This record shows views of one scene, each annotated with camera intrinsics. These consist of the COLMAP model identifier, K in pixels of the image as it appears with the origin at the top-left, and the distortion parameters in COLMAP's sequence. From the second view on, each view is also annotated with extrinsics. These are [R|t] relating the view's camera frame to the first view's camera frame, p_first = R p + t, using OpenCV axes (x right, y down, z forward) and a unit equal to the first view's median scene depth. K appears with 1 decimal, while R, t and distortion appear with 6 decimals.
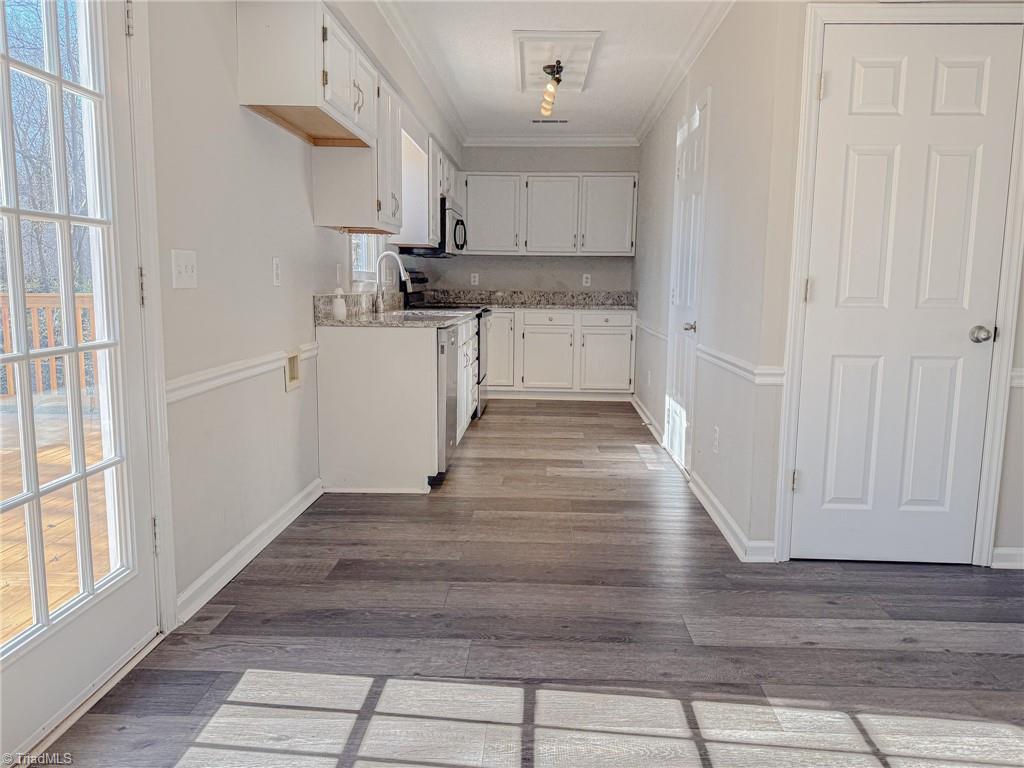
lens RADIAL K [[769.9, 0, 512.0], [0, 769.9, 384.0], [0, 0, 1]] dist [0.021337, -0.010946]
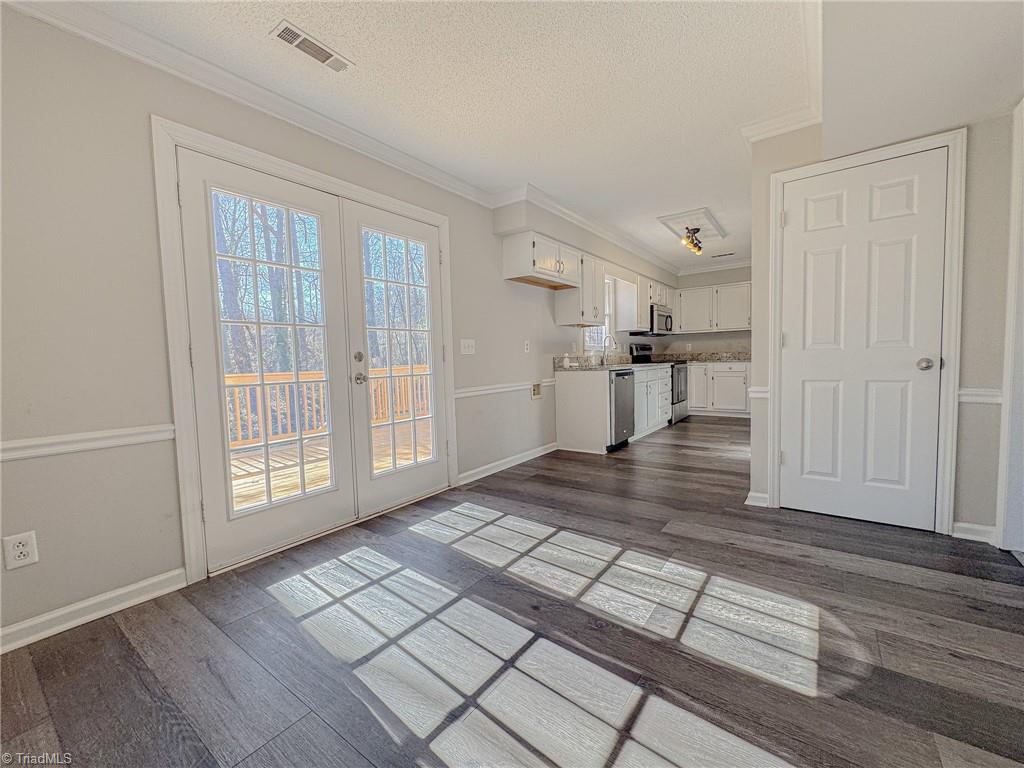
lens RADIAL K [[415.7, 0, 512.0], [0, 415.7, 384.0], [0, 0, 1]] dist [-0.001538, 0.000014]
pose [[0.828527, -0.002609, -0.559943, 0.400536], [-0.033231, 0.997998, -0.053820, 0.037173], [0.558962, 0.063199, 0.826781, -0.046517]]
